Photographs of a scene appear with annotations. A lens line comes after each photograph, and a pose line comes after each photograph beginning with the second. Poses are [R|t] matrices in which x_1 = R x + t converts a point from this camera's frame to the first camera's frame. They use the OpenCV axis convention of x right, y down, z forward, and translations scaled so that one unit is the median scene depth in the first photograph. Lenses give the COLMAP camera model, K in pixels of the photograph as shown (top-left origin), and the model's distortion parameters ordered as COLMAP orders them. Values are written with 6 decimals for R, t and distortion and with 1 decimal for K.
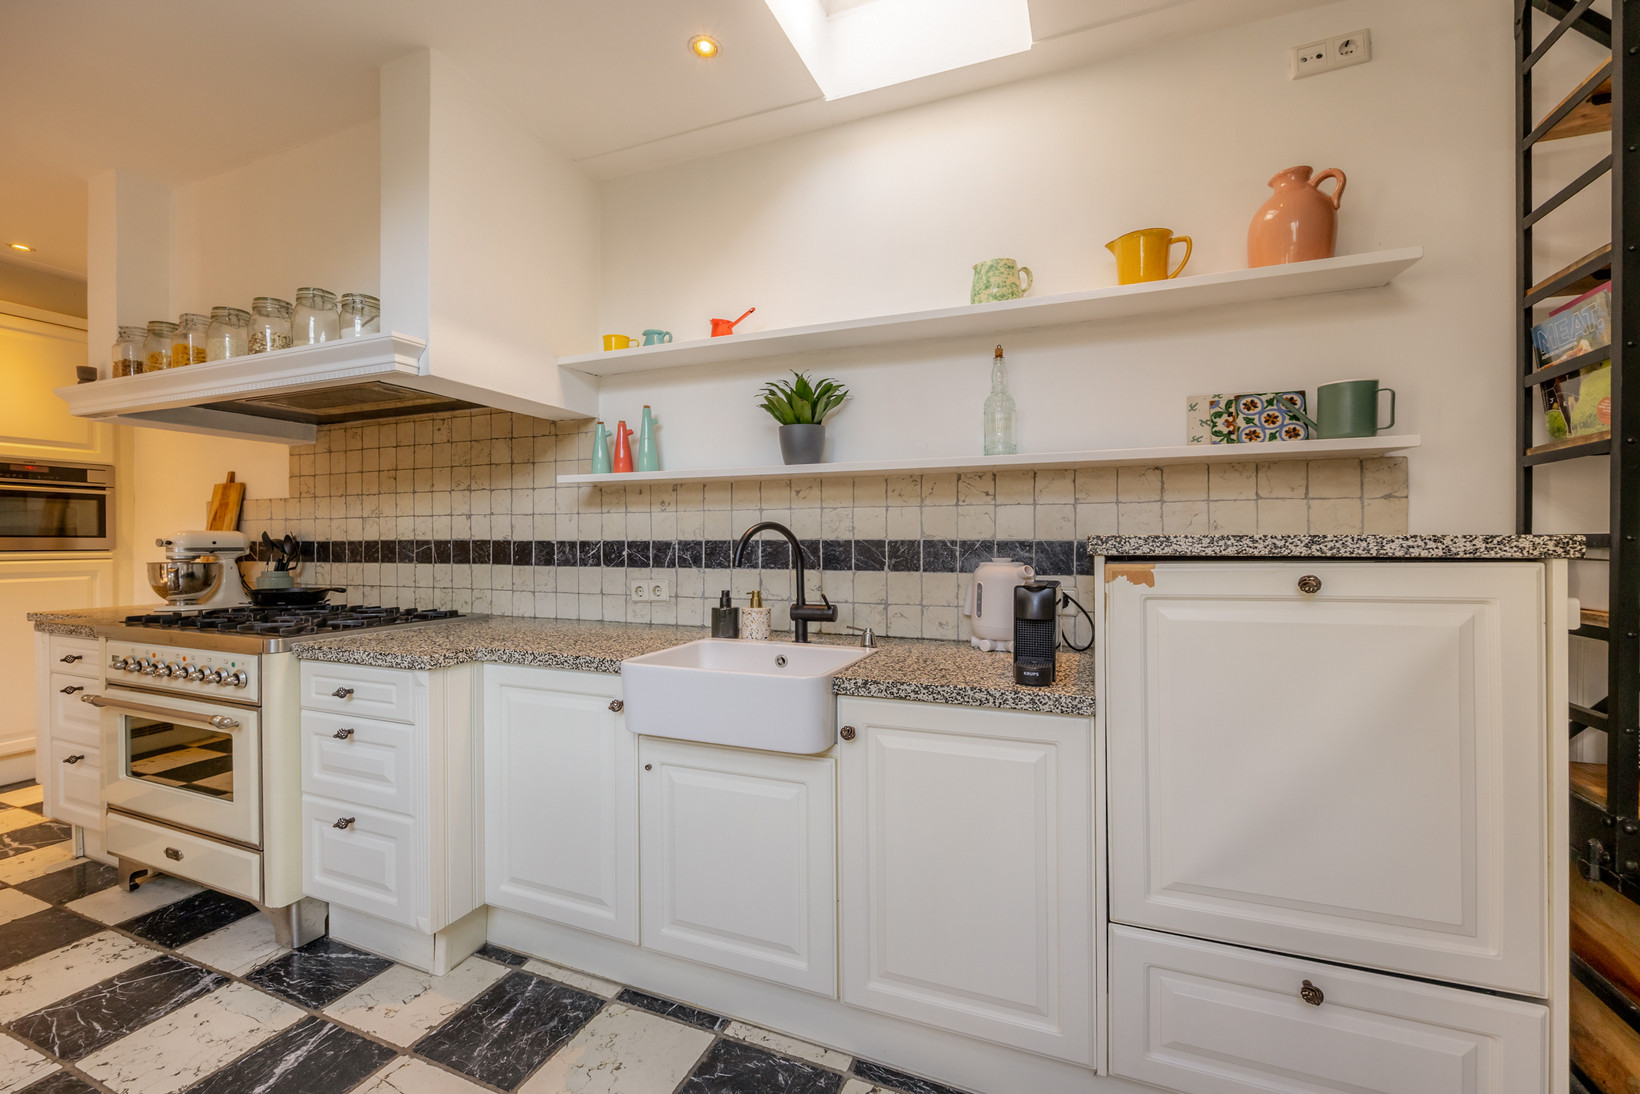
lens RADIAL K [[683.4, 0, 861.9], [0, 683.4, 533.4], [0, 0, 1]] dist [-0.002373, -0.000916]
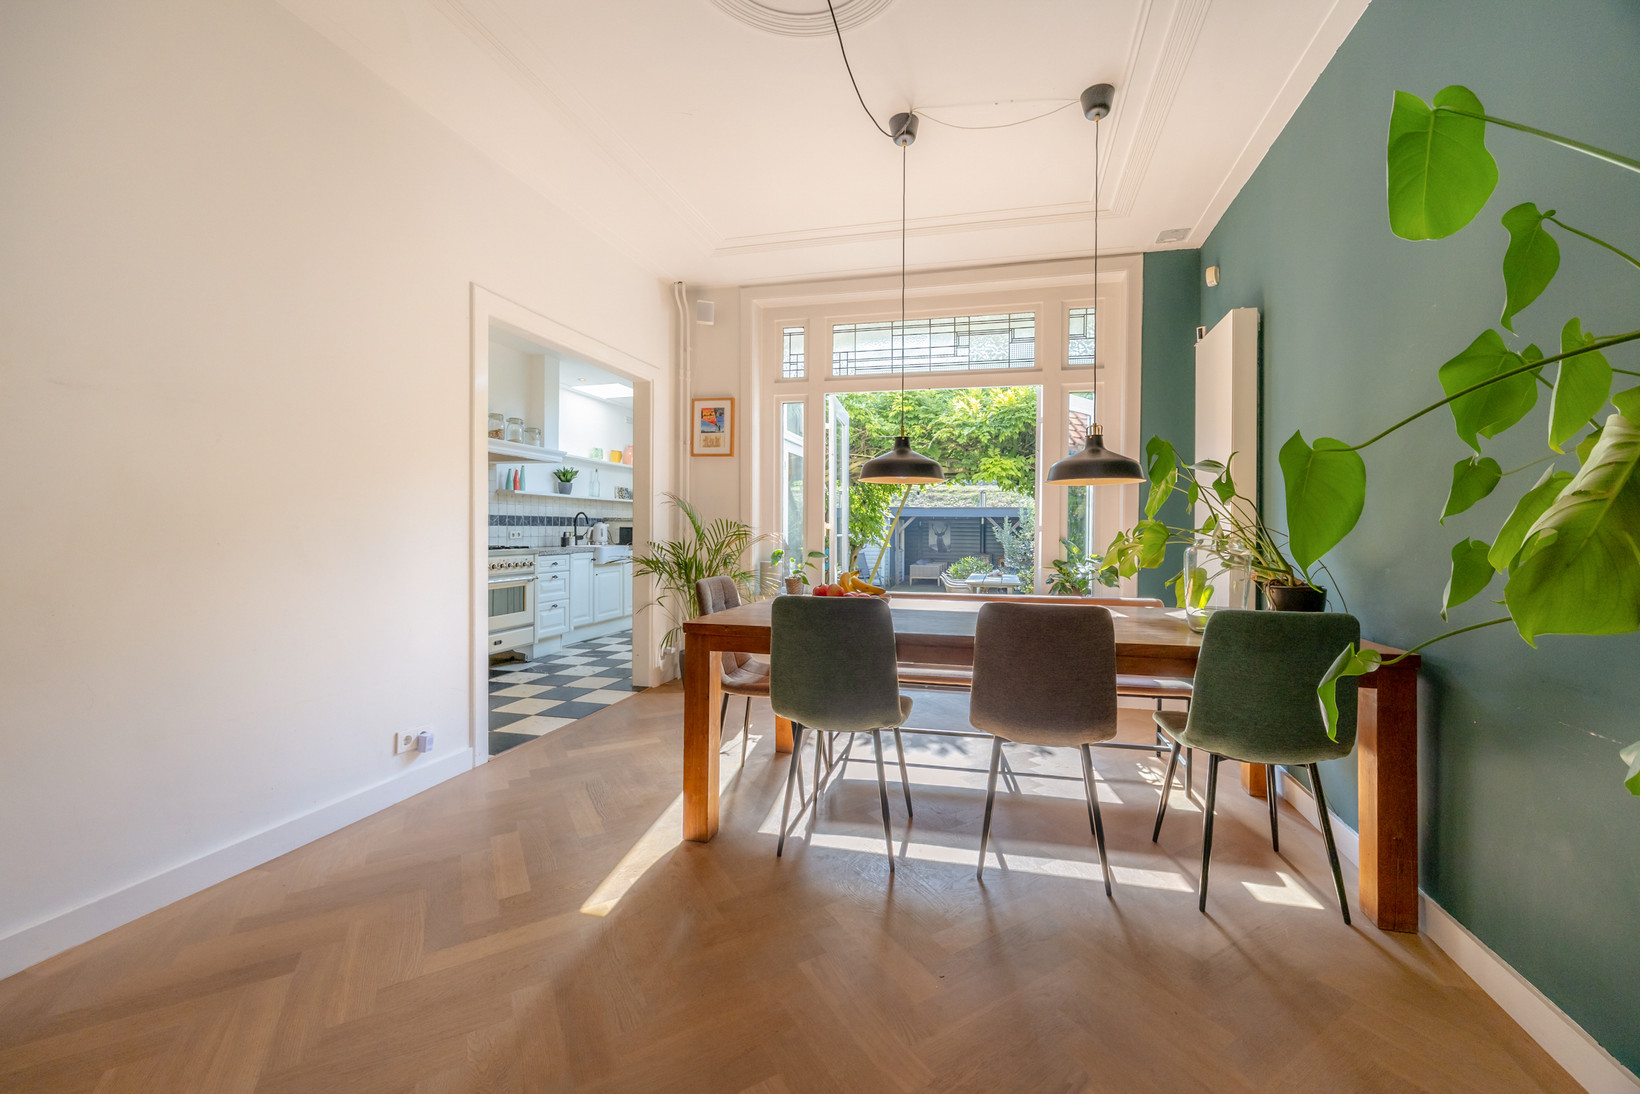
lens RADIAL K [[683.4, 0, 823.7], [0, 683.4, 534.9], [0, 0, 1]] dist [-0.002373, -0.000916]
pose [[-0.120407, -0.004692, 0.992714, -3.597119], [-0.008156, 0.999960, 0.003737, 0.076431], [-0.992691, -0.007647, -0.120440, 0.158731]]
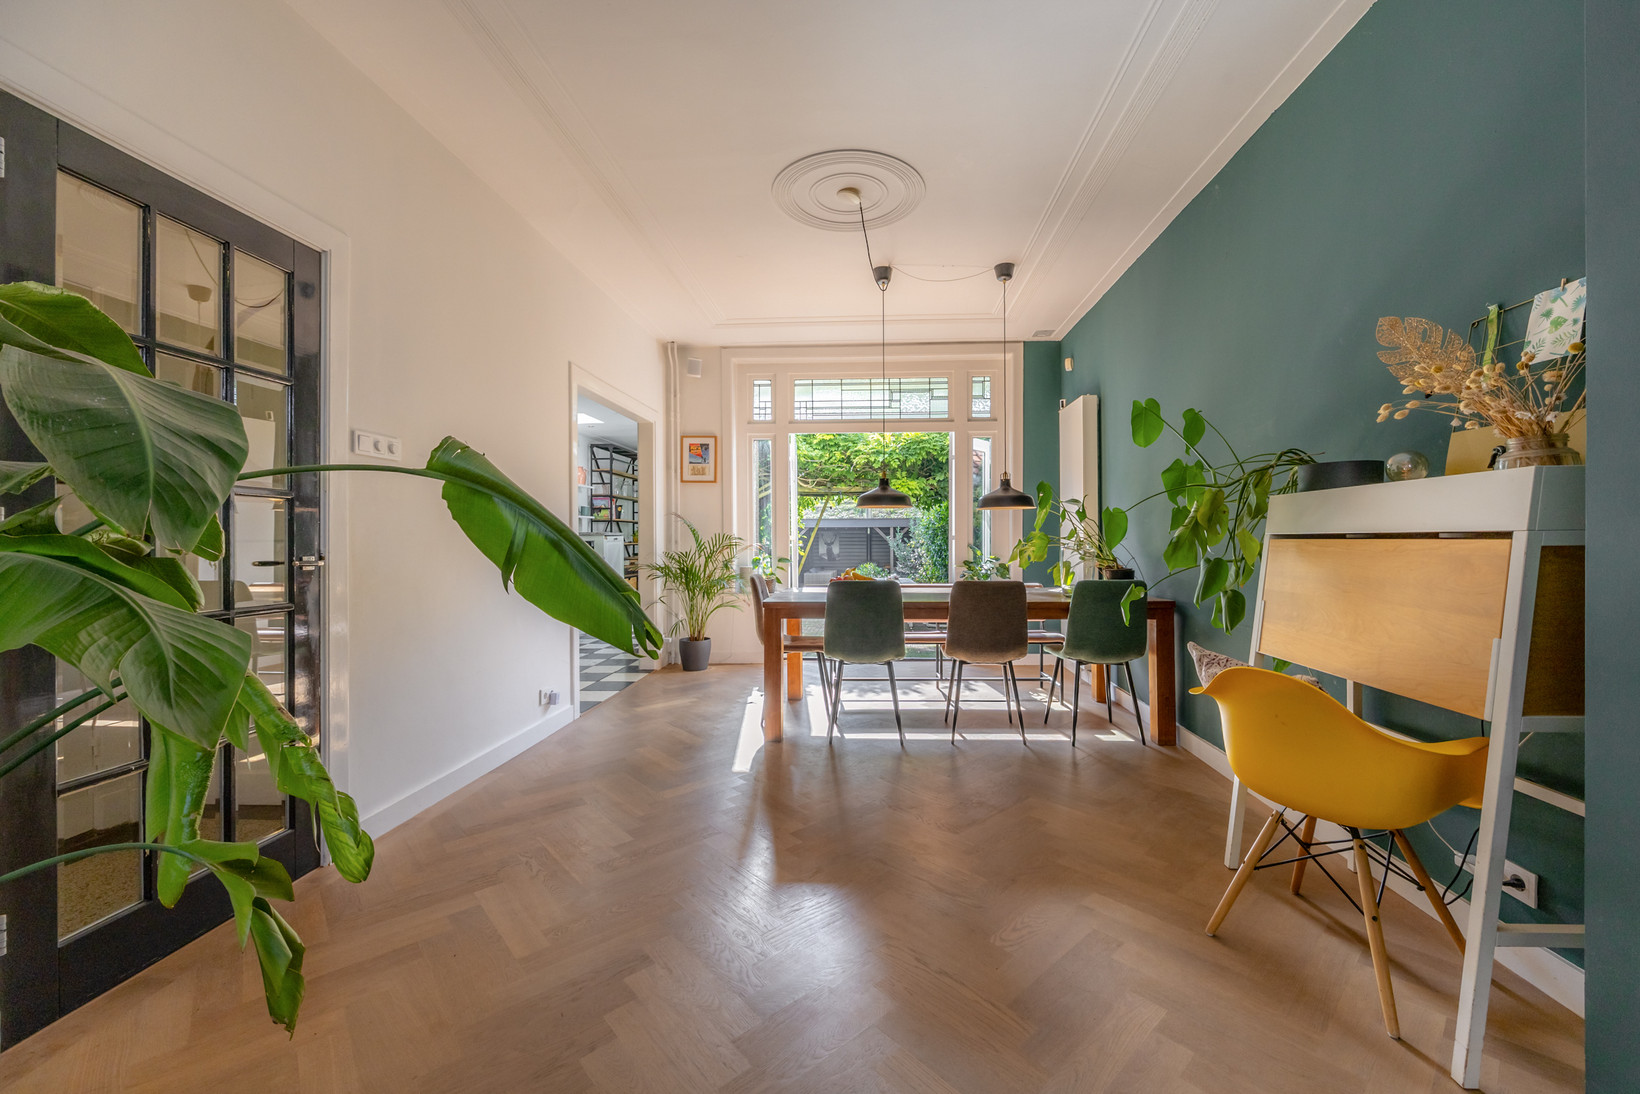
lens RADIAL K [[683.4, 0, 831.9], [0, 683.4, 543.7], [0, 0, 1]] dist [-0.002373, -0.000916]
pose [[-0.305617, 0.000541, 0.952154, -4.148834], [0.004610, 0.999989, 0.000912, 0.078932], [-0.952143, 0.004668, -0.305616, 0.600709]]
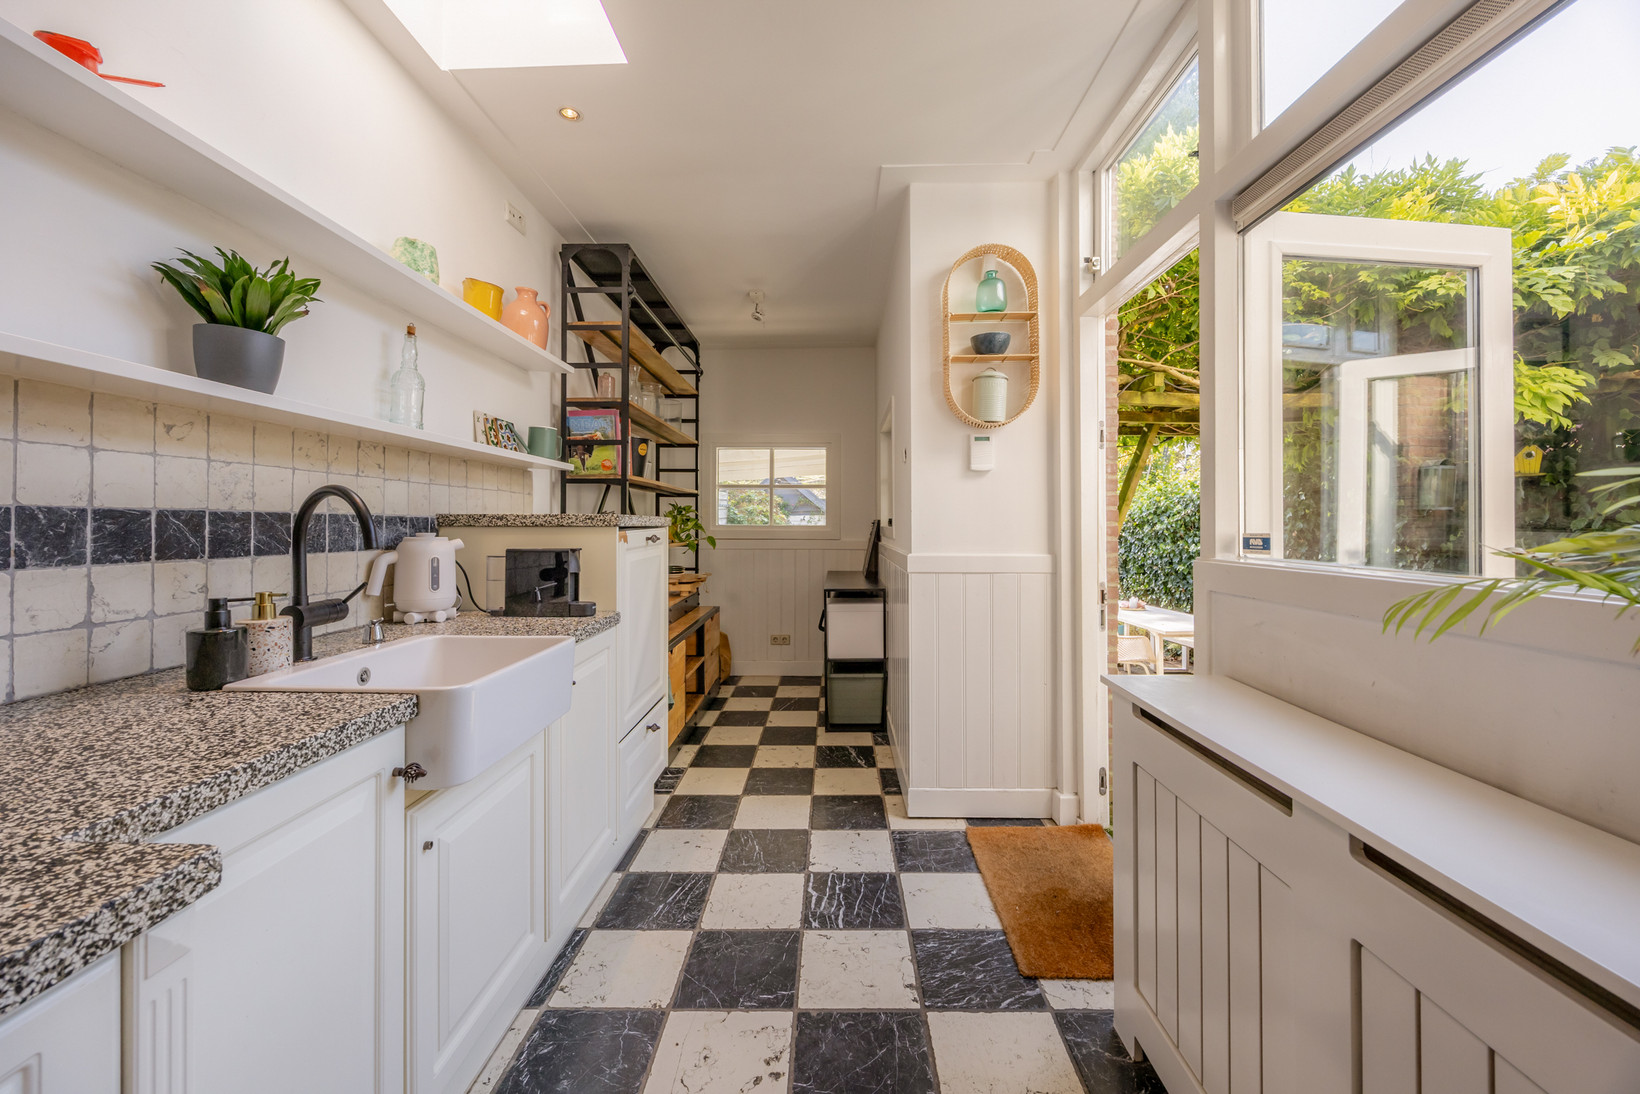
lens RADIAL K [[683.4, 0, 846.7], [0, 683.4, 517.6], [0, 0, 1]] dist [-0.002373, -0.000916]
pose [[-0.386790, 0.013003, 0.922076, -0.907799], [-0.003652, 0.999871, -0.015632, 0.024774], [-0.922161, -0.009414, -0.386692, 0.736396]]
